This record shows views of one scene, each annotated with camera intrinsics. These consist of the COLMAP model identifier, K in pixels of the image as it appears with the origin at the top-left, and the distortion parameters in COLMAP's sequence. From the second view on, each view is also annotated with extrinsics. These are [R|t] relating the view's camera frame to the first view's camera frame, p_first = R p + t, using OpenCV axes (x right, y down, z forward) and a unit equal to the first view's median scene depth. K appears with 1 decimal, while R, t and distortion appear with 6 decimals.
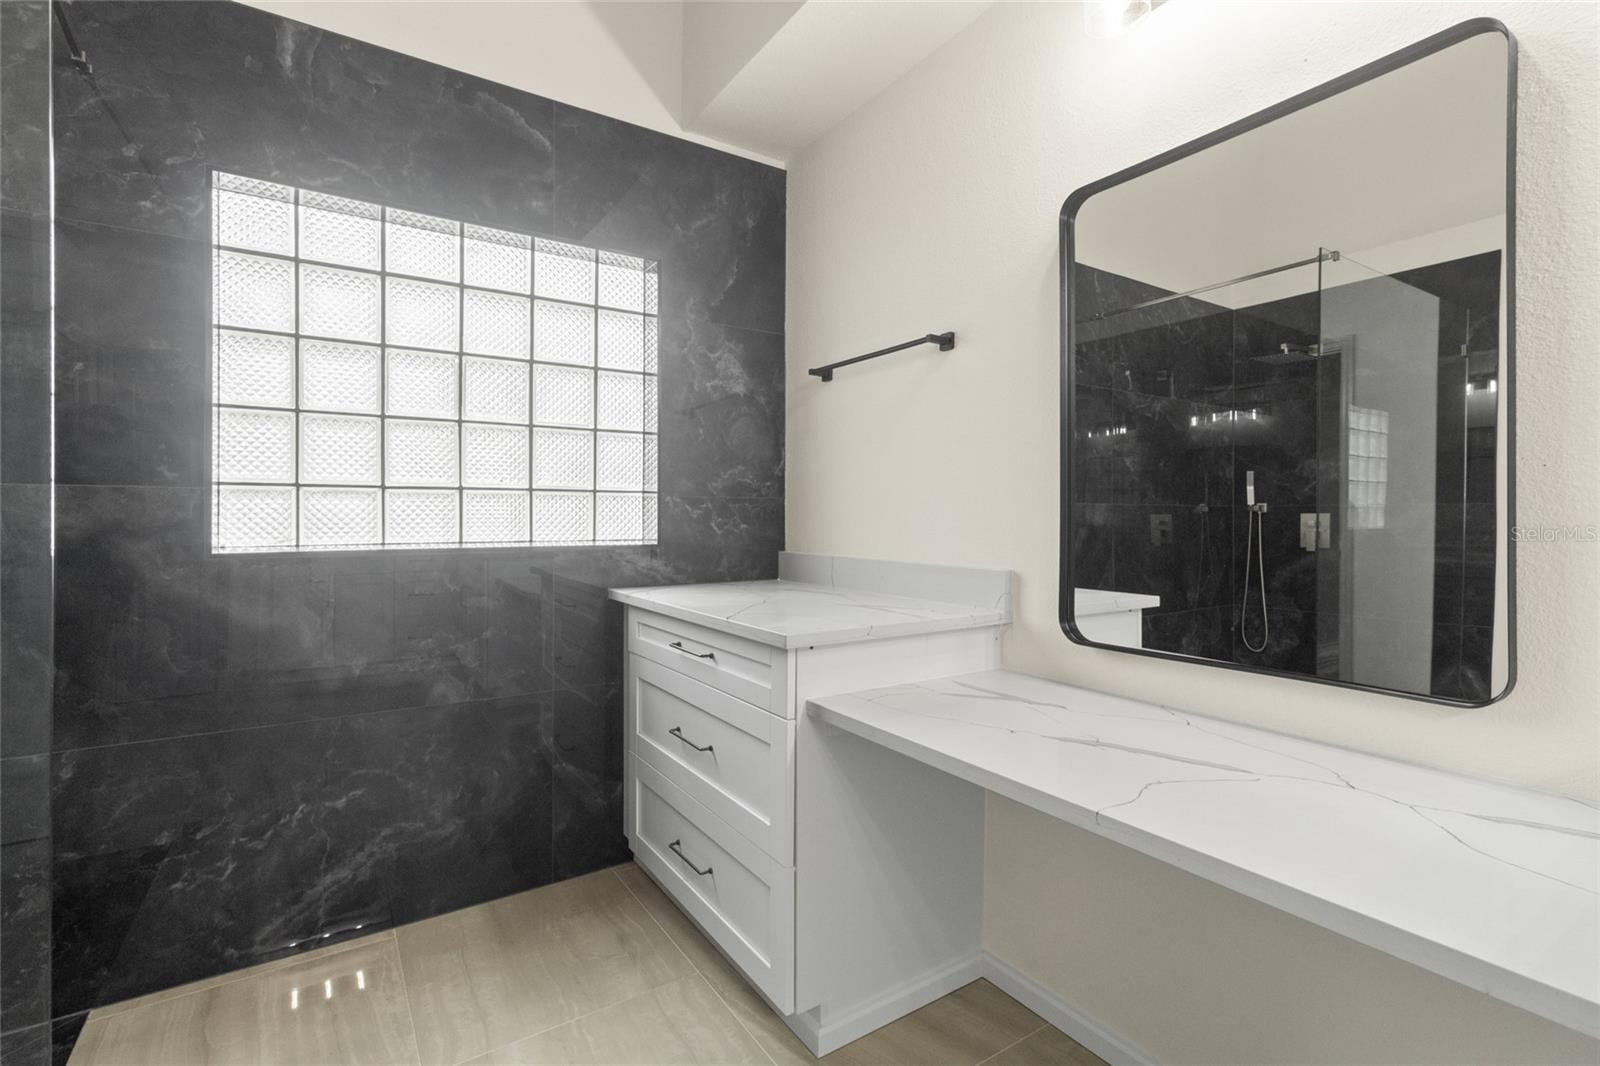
lens RADIAL K [[734.2, 0, 819.0], [0, 734.2, 522.5], [0, 0, 1]] dist [-0.014856, -0.000087]
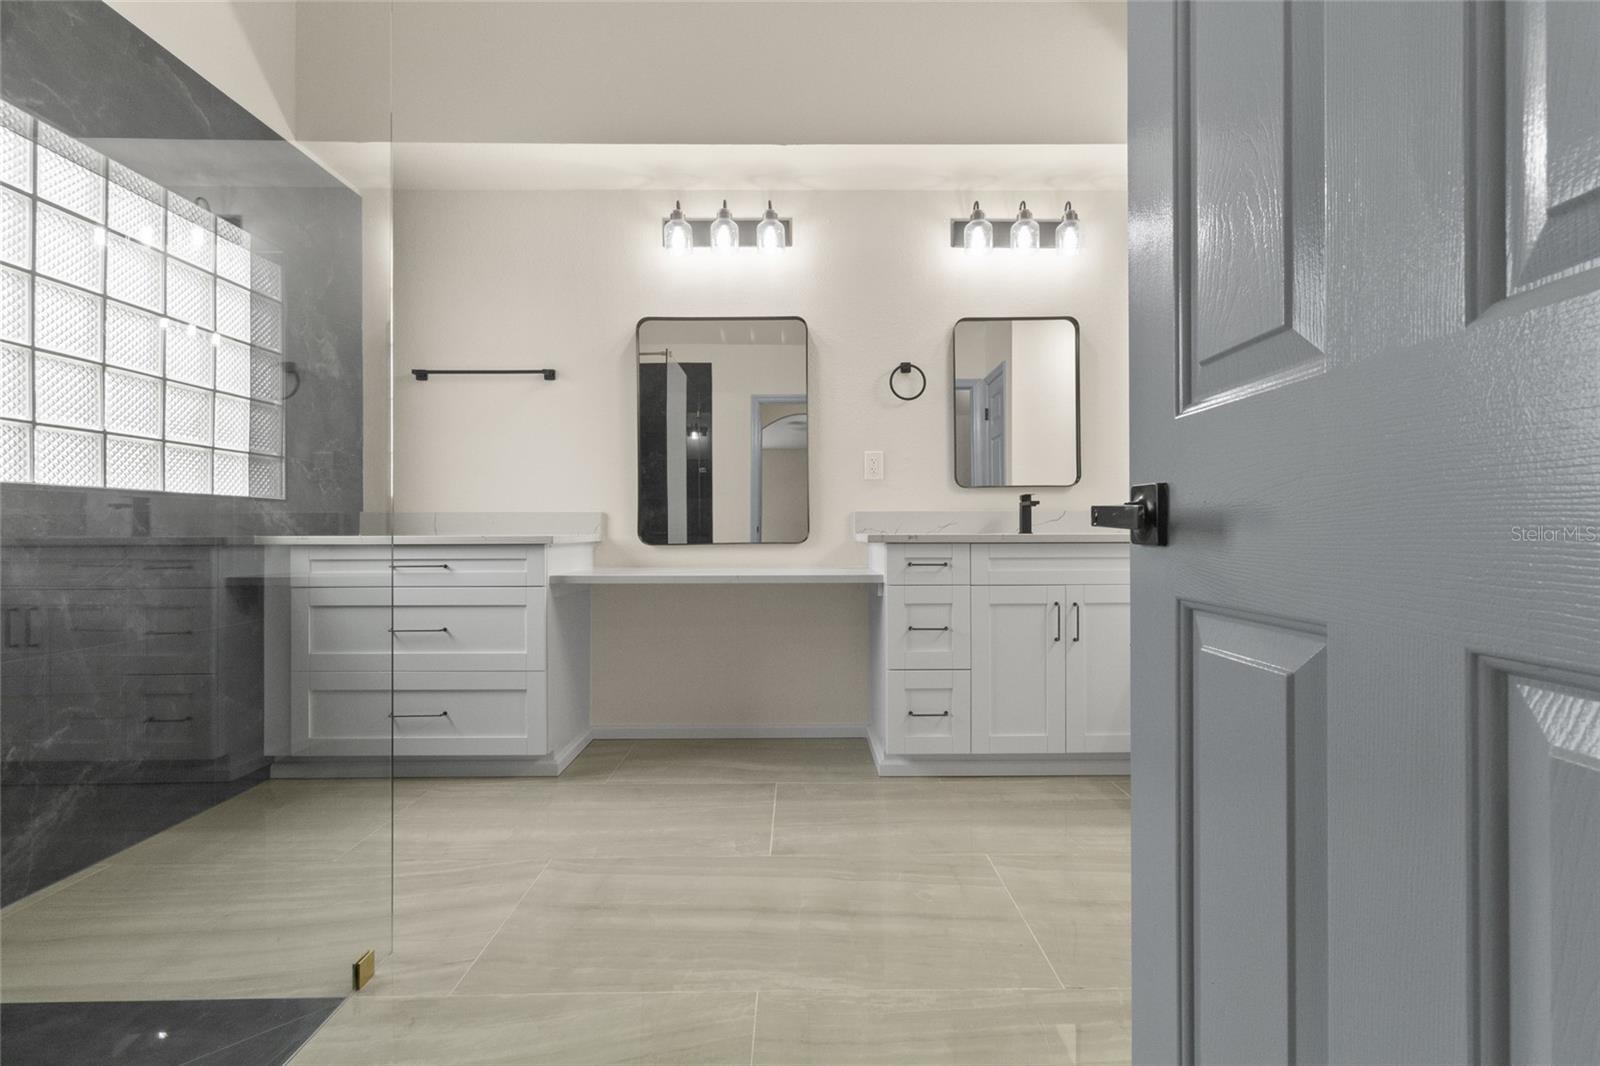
lens RADIAL K [[752.8, 0, 802.7], [0, 752.8, 553.4], [0, 0, 1]] dist [0.002333, 0.000349]
pose [[0.559951, -0.026865, 0.828090, -0.865045], [0.012234, 0.999633, 0.024158, 0.110823], [-0.828435, -0.003397, 0.560074, -0.384139]]
